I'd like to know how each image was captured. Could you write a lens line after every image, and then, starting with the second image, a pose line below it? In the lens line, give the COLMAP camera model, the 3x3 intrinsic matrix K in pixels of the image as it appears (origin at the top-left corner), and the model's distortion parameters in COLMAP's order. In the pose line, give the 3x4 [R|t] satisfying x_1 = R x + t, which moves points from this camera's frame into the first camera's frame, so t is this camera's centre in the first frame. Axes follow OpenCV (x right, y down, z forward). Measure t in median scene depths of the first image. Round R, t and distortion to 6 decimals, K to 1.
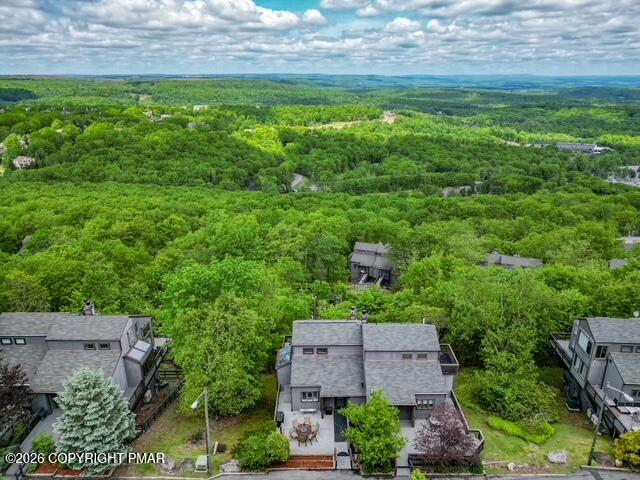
lens RADIAL K [[450.0, 0, 321.8], [0, 450.0, 239.9], [0, 0, 1]] dist [0.076498, -0.072748]
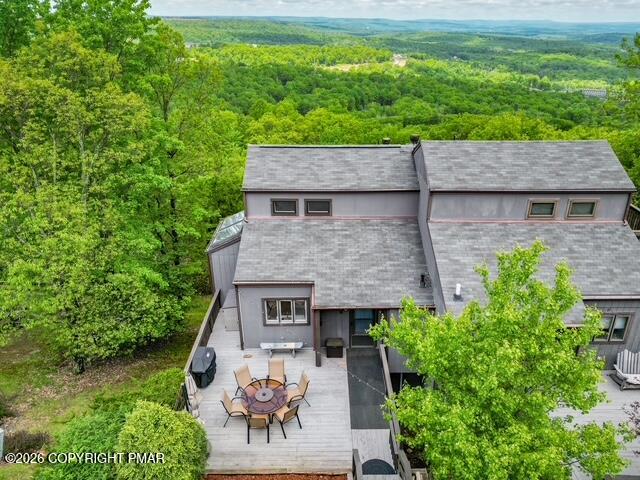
lens RADIAL K [[450.0, 0, 321.8], [0, 450.0, 239.9], [0, 0, 1]] dist [0.076498, -0.072748]
pose [[0.999941, -0.001035, -0.010833, 0.008642], [0.001782, 0.997604, 0.069160, 0.251138], [0.010735, -0.069175, 0.997547, 0.604239]]
